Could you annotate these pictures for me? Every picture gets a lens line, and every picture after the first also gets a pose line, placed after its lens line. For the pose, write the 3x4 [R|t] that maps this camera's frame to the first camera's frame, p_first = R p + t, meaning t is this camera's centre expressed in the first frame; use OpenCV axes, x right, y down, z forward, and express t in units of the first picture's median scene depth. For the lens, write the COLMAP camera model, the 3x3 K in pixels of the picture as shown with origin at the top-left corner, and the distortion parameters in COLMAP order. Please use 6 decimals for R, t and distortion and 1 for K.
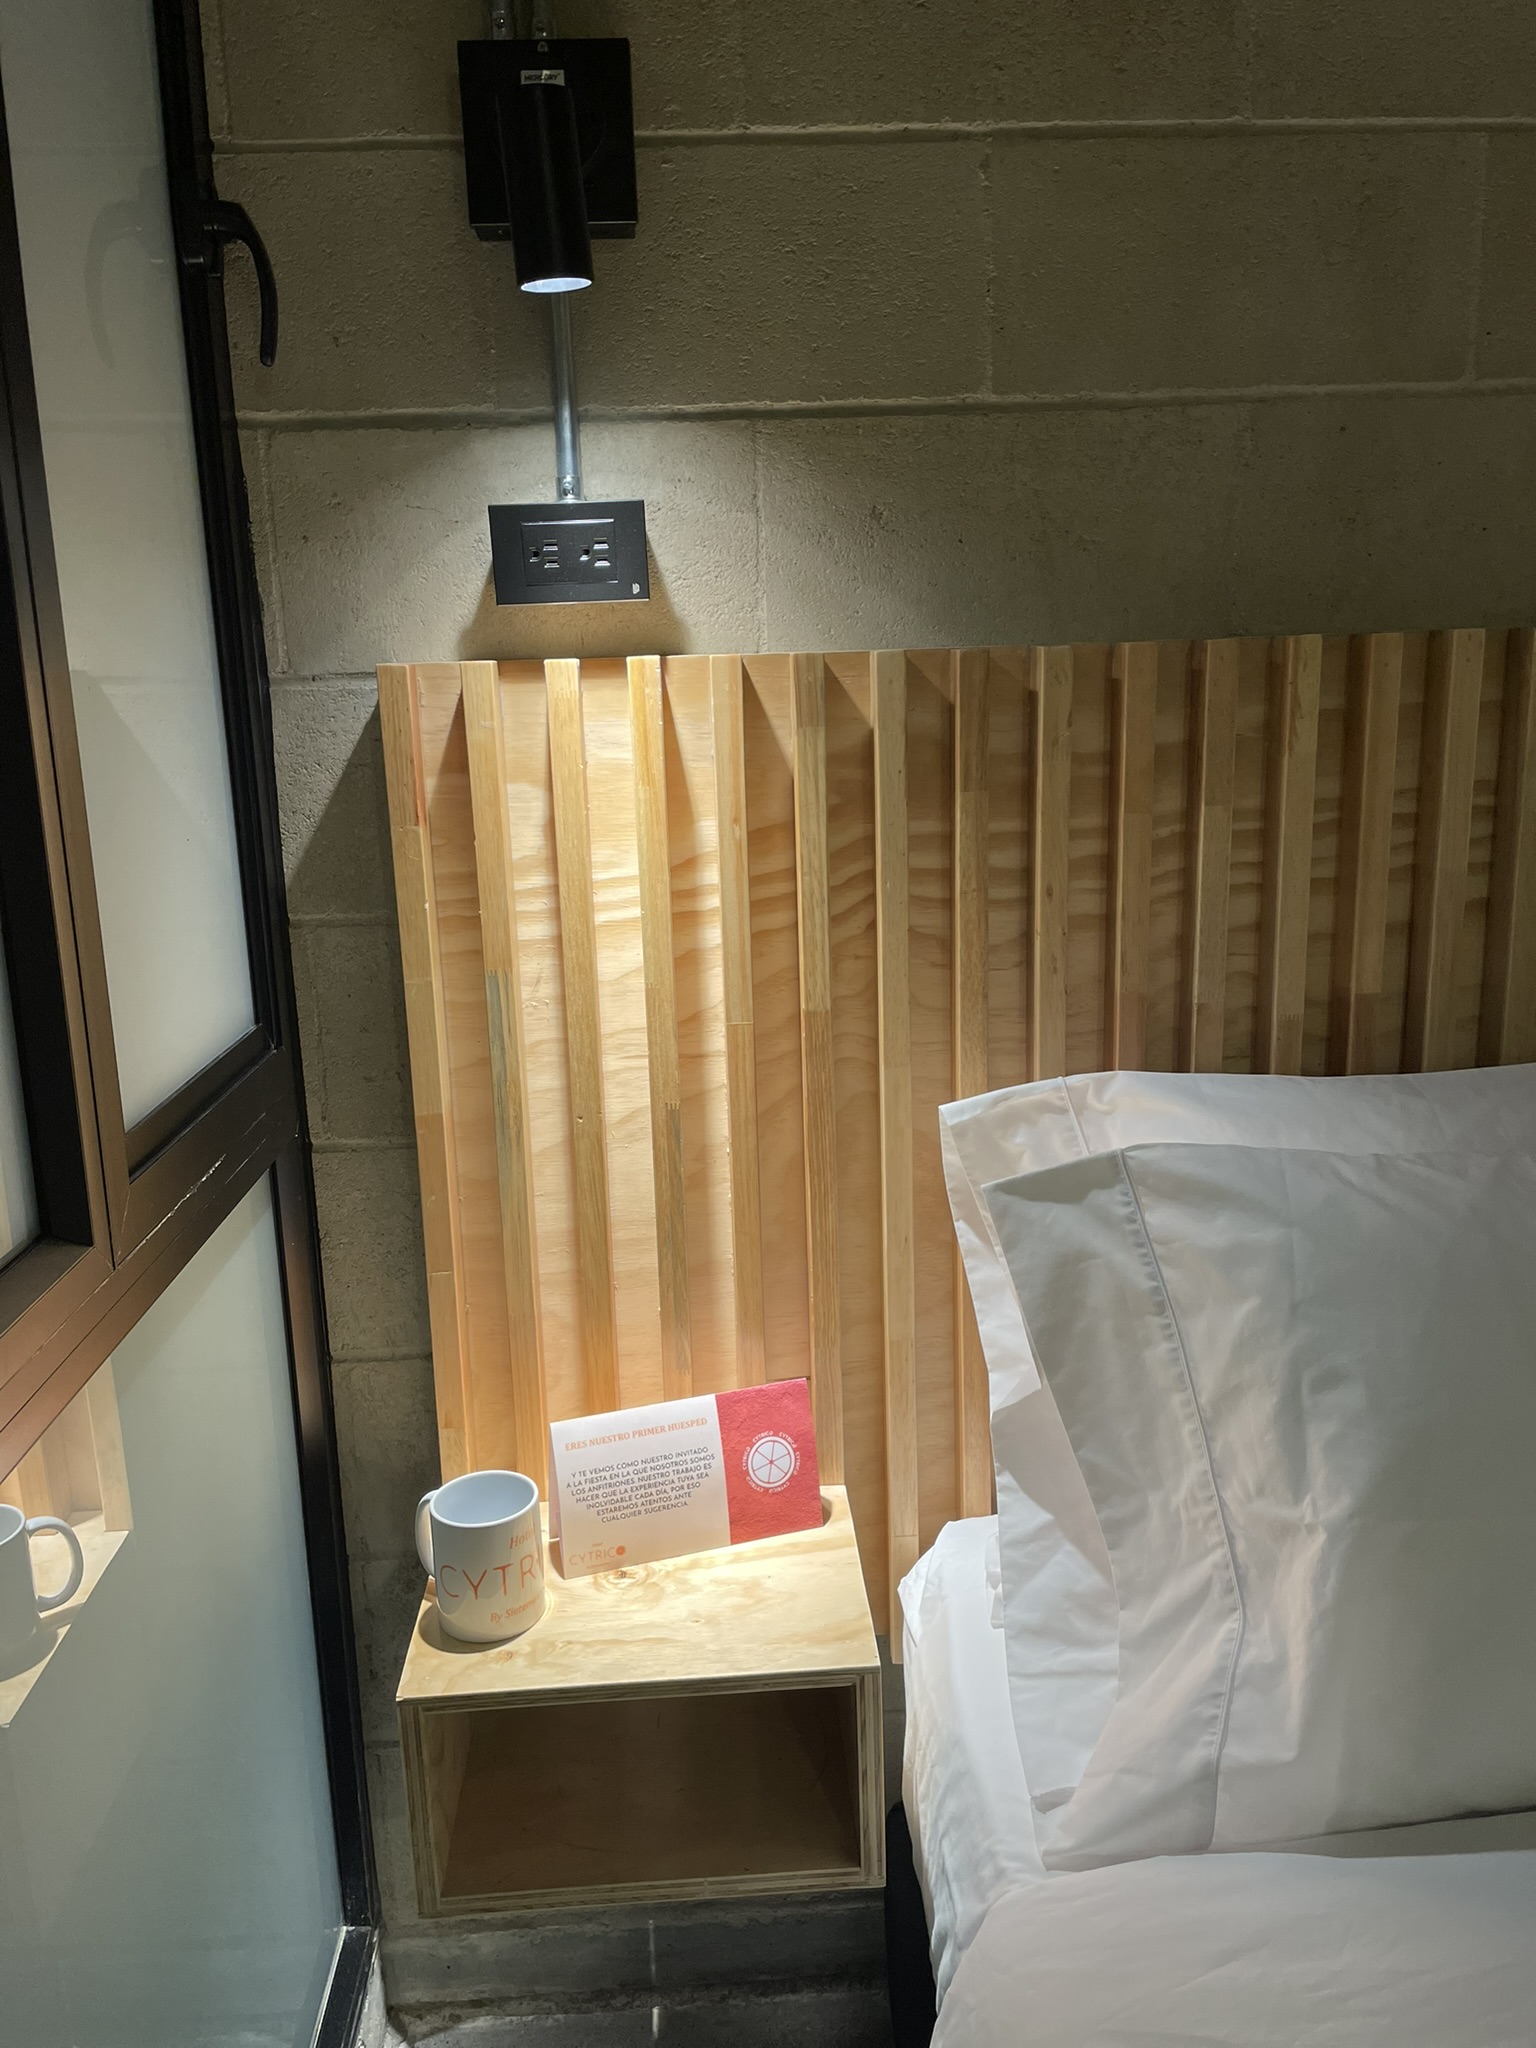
lens RADIAL K [[1567.6, 0, 764.0], [0, 1567.6, 1022.1], [0, 0, 1]] dist [0.094517, -0.124399]
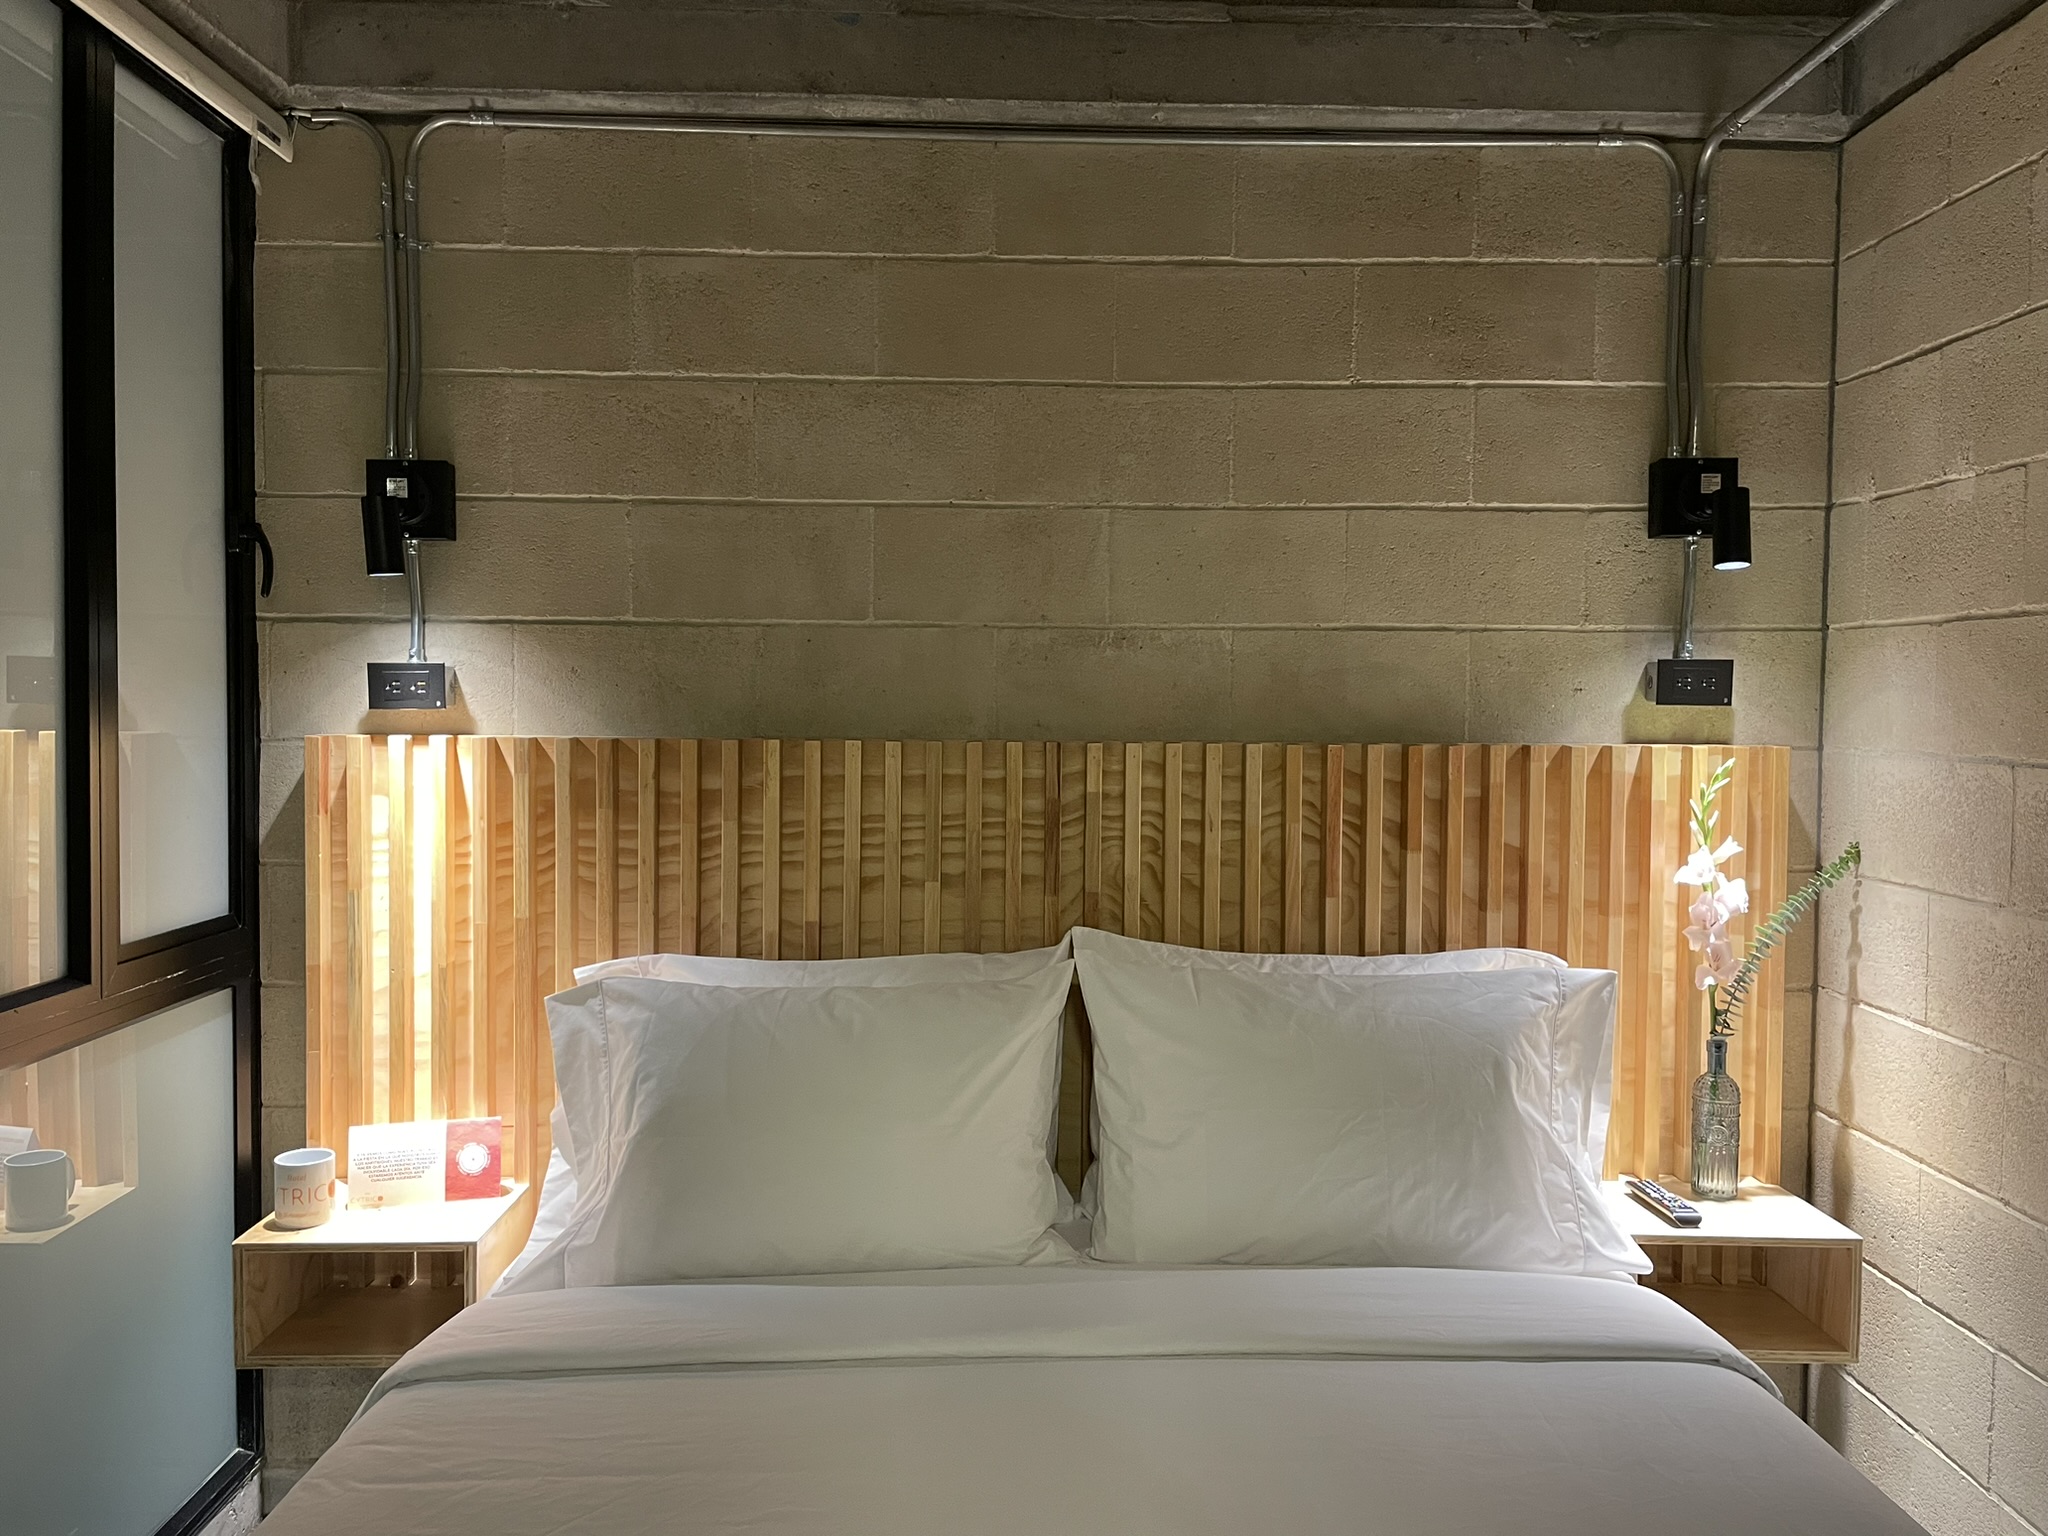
lens RADIAL K [[1567.6, 0, 1020.0], [0, 1567.6, 767.8], [0, 0, 1]] dist [0.094517, -0.124399]
pose [[0.998642, 0.040252, -0.033071, 0.718512], [-0.045367, 0.984005, -0.172268, 0.120571], [0.025608, 0.173535, 0.984495, -0.947857]]
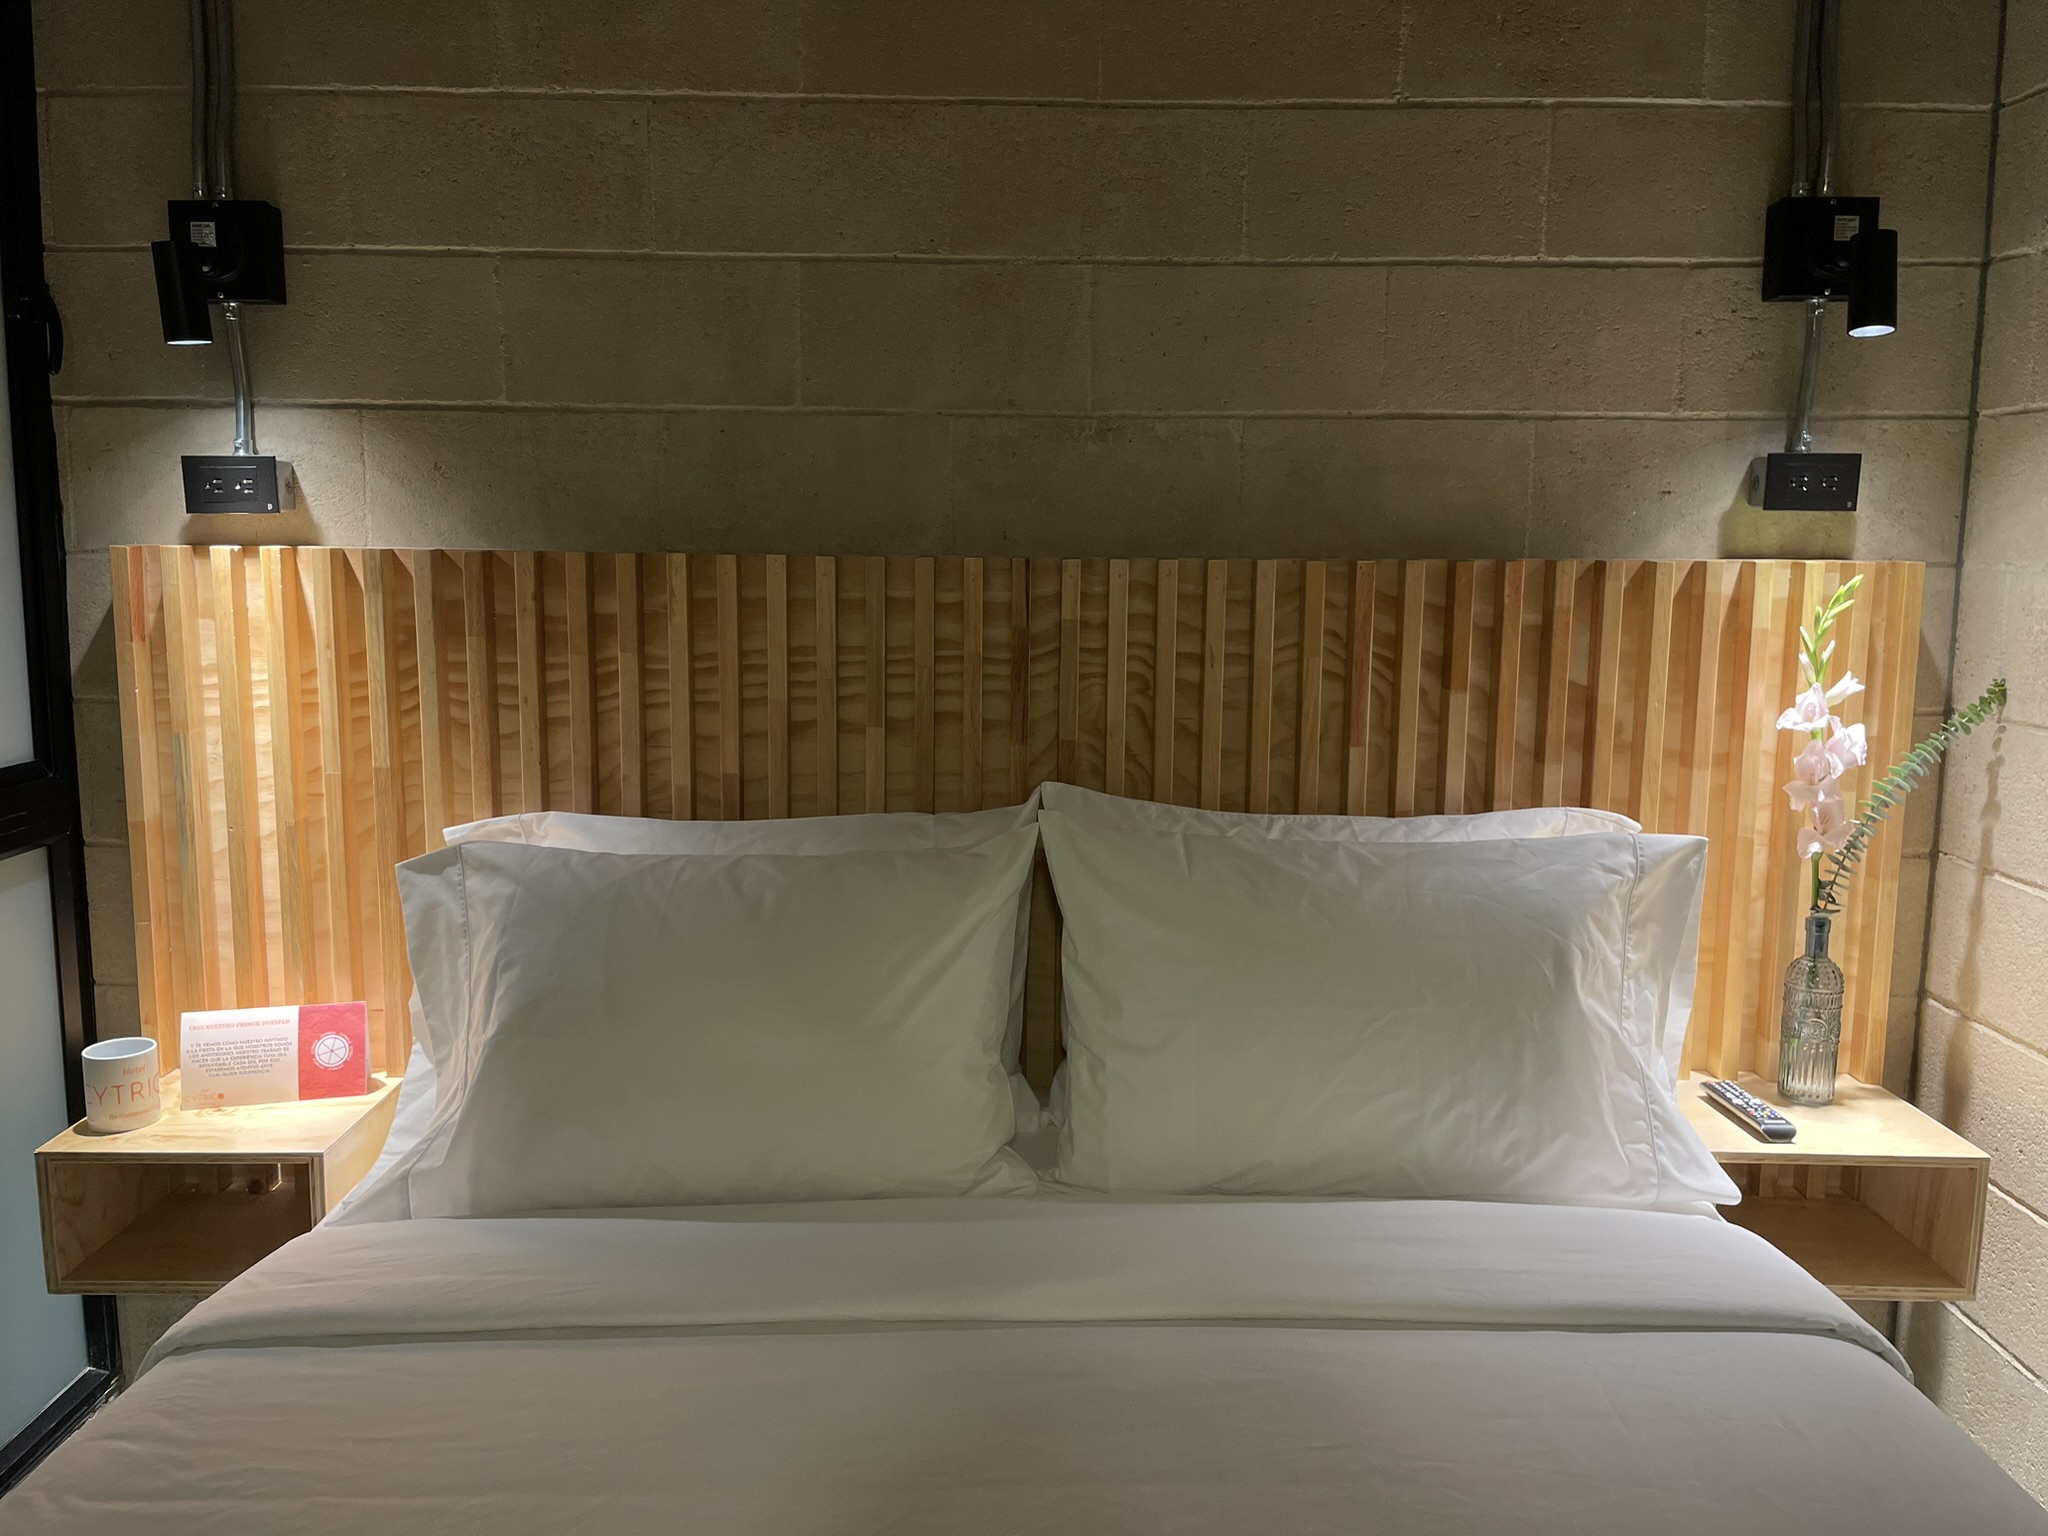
lens RADIAL K [[1567.6, 0, 1014.2], [0, 1567.6, 760.8], [0, 0, 1]] dist [0.094517, -0.124399]
pose [[0.997906, 0.046229, -0.045238, 0.770669], [-0.049586, 0.995864, -0.076138, 0.079057], [0.041531, 0.078222, 0.996071, -0.602500]]
